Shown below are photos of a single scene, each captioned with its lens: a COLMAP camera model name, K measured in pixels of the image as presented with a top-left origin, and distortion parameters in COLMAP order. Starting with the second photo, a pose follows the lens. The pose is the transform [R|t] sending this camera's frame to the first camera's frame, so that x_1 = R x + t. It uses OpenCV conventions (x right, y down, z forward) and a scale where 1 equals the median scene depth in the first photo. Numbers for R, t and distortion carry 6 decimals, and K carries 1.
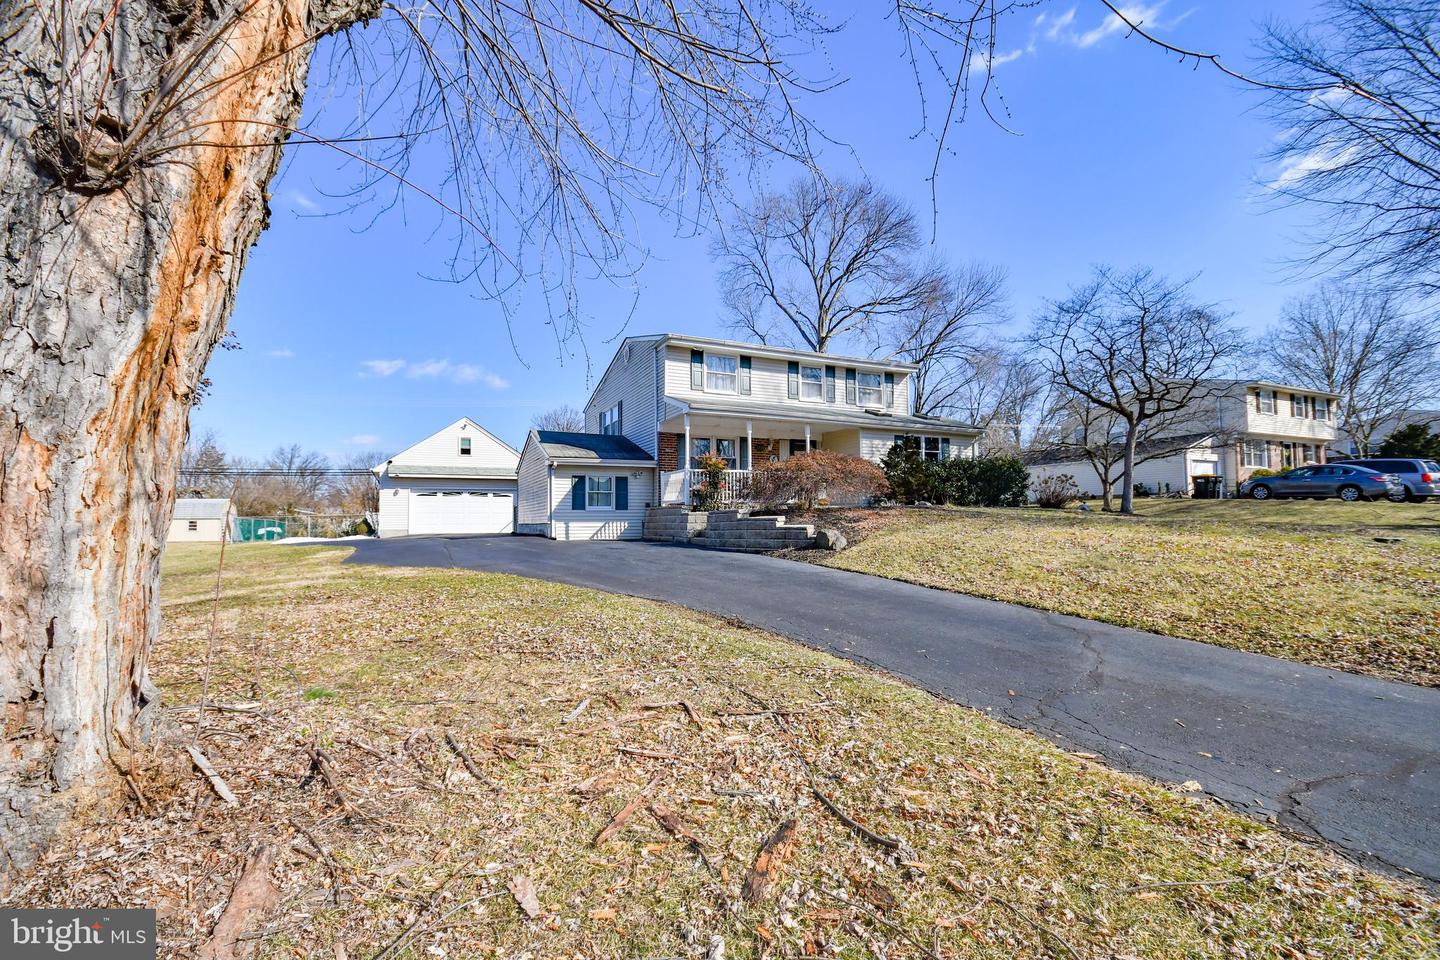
lens RADIAL K [[634.6, 0, 712.1], [0, 634.6, 493.4], [0, 0, 1]] dist [-0.002196, -0.009291]
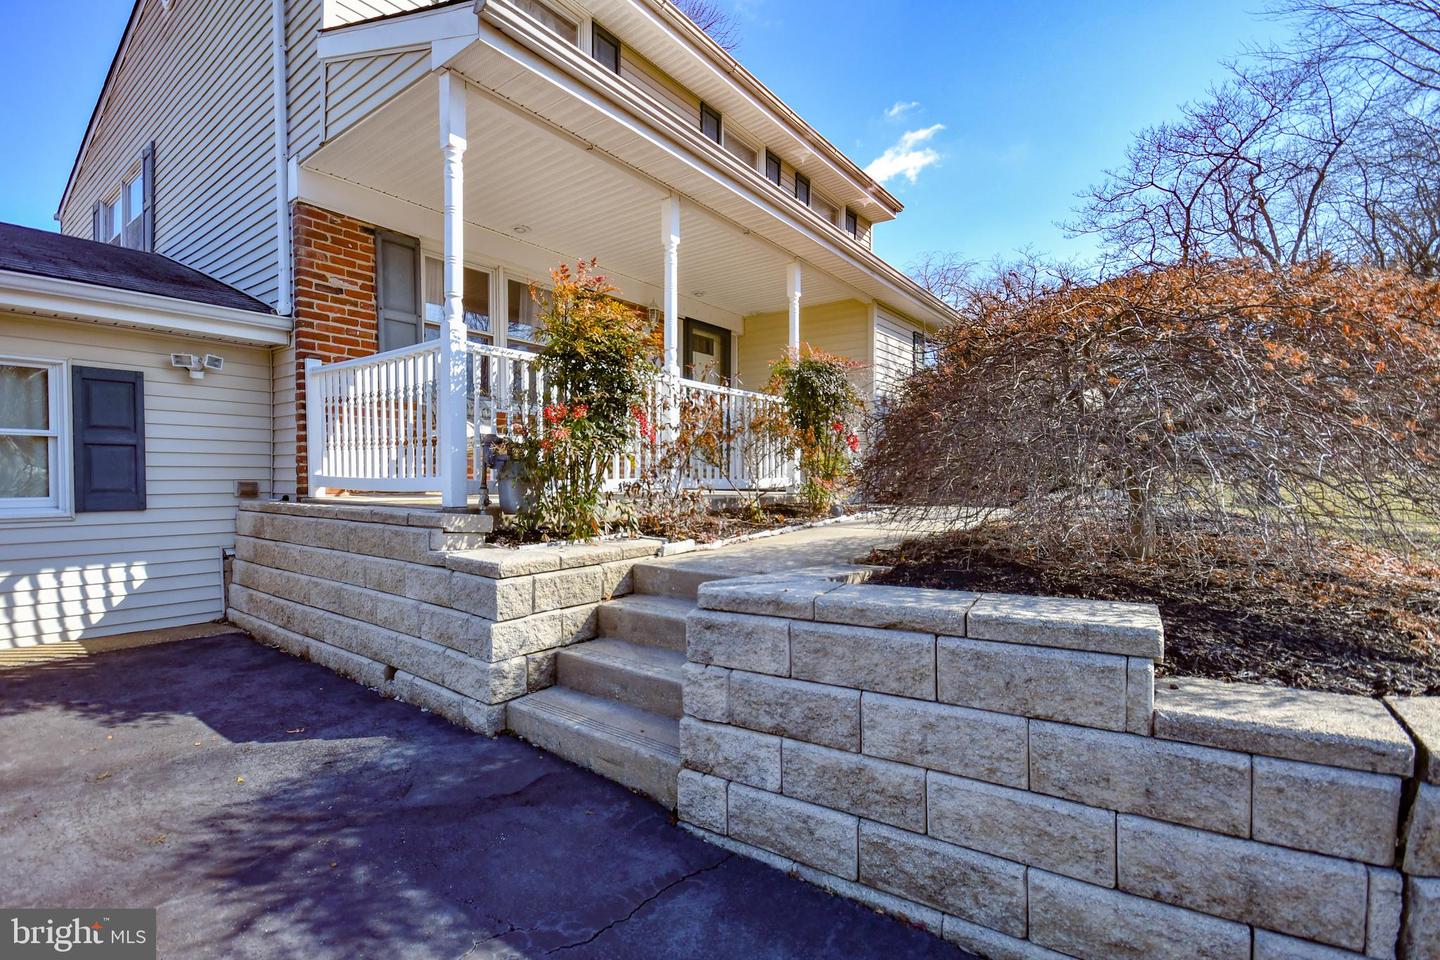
lens RADIAL K [[660.6, 0, 708.3], [0, 660.6, 491.0], [0, 0, 1]] dist [-0.000574, -0.000550]
pose [[0.886838, -0.001008, 0.462079, -0.057317], [-0.029788, 0.997793, 0.059345, -0.002792], [-0.461119, -0.066394, 0.884851, 0.654712]]
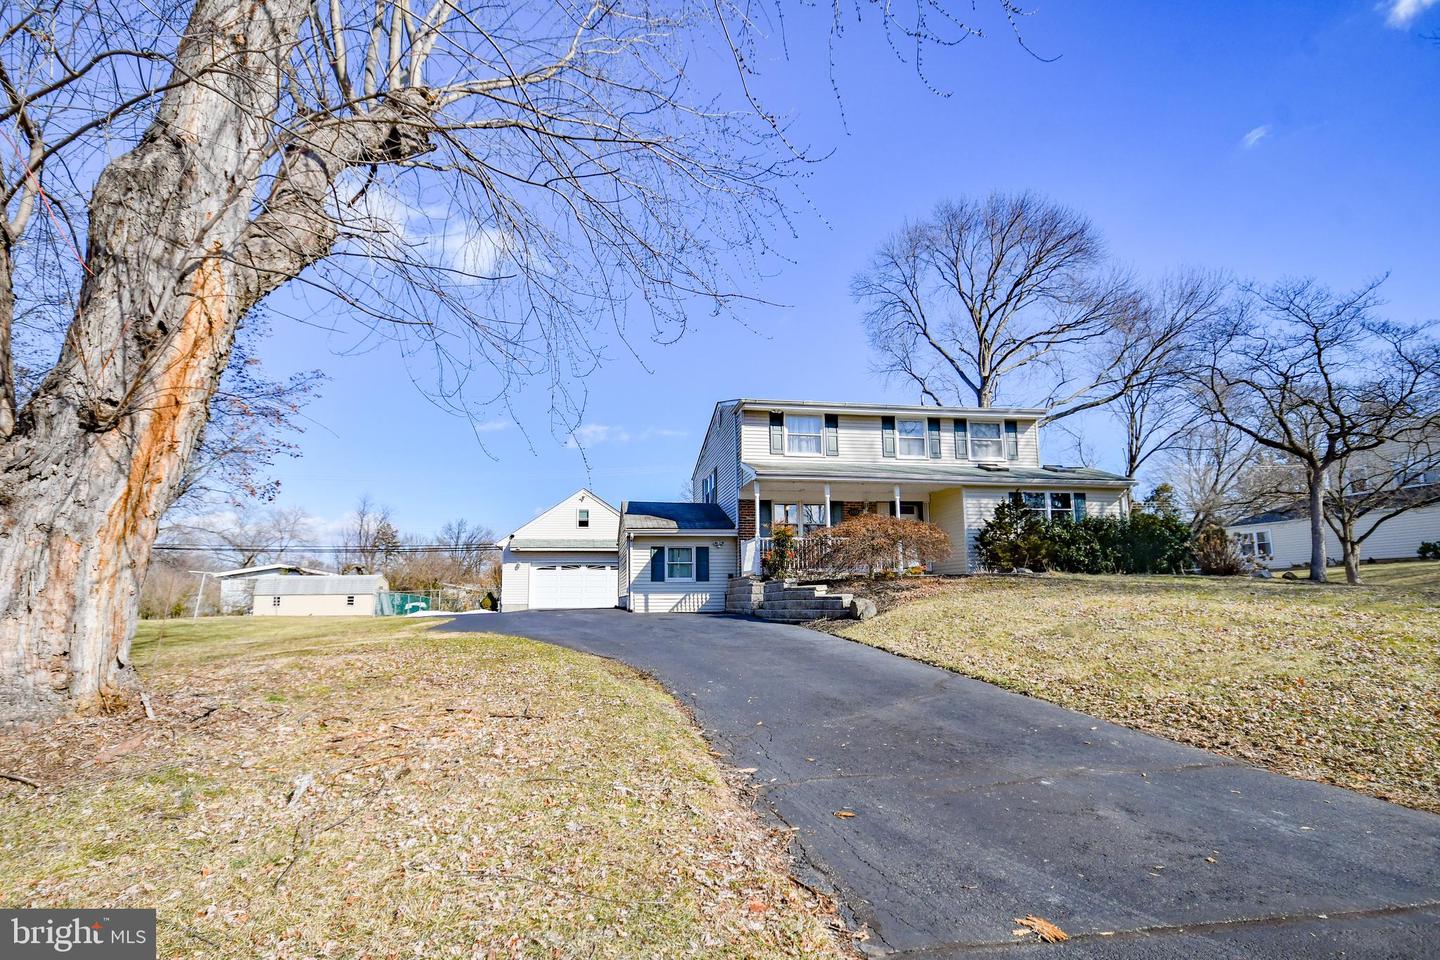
lens RADIAL K [[745.1, 0, 711.0], [0, 745.1, 495.3], [0, 0, 1]] dist [-0.001037, 0.013353]
pose [[0.963939, -0.038326, -0.263350, 0.165046], [0.013622, 0.995384, -0.095001, 0.003539], [0.265776, 0.087988, 0.960011, -0.090206]]
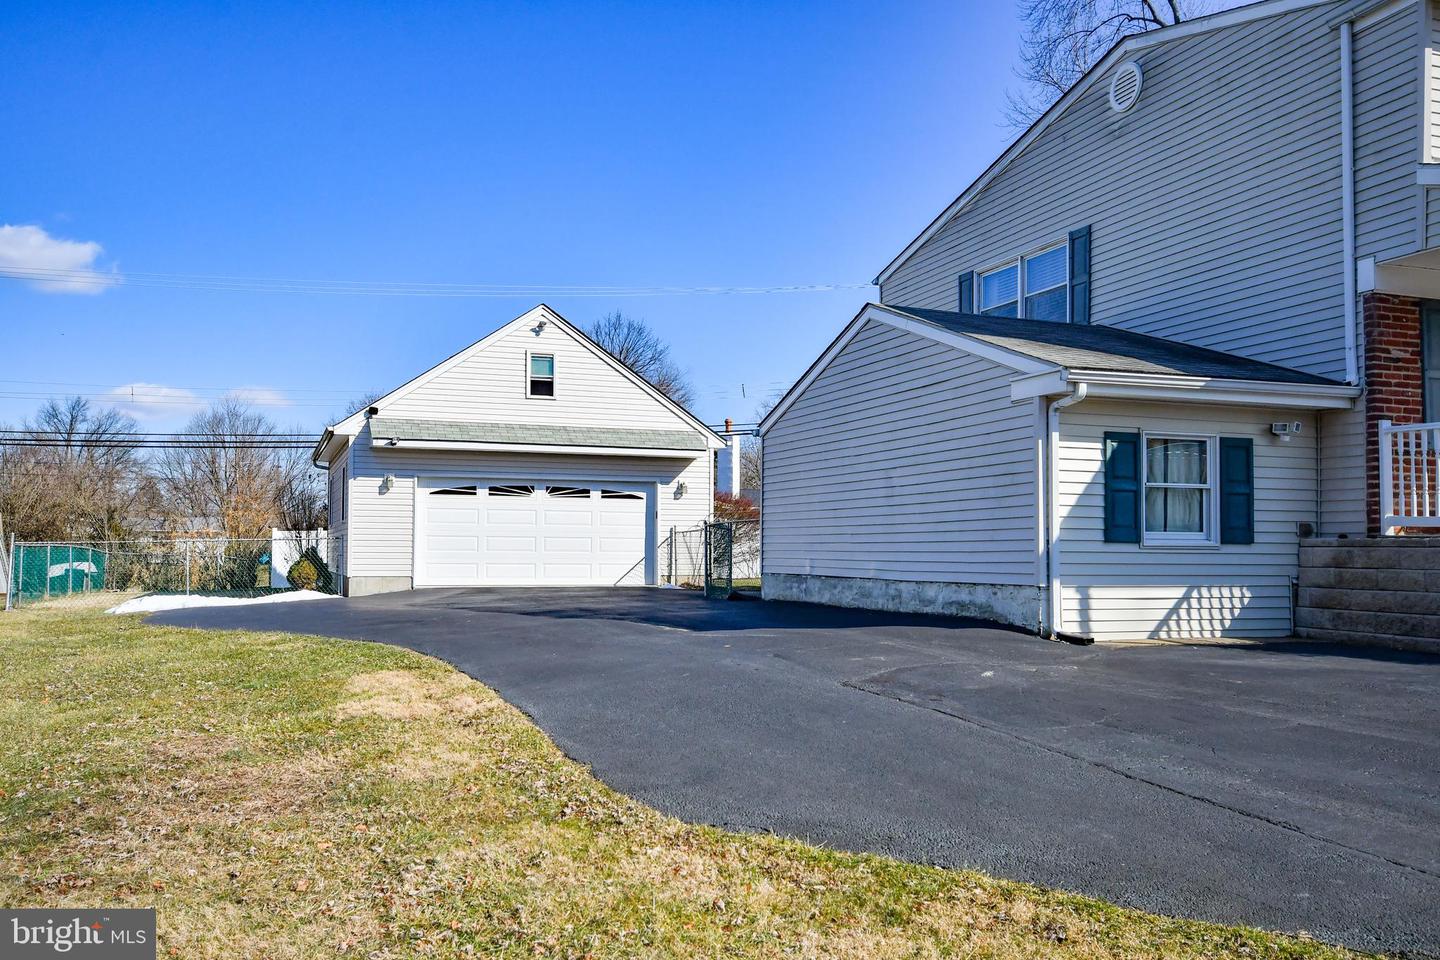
lens RADIAL K [[1176.2, 0, 700.8], [0, 1176.2, 499.8], [0, 0, 1]] dist [-0.005331, 0.067036]
pose [[0.995967, 0.010862, -0.089062, -0.335561], [-0.010647, 0.999939, 0.002891, 0.004757], [0.089088, -0.001932, 0.996022, 0.384816]]
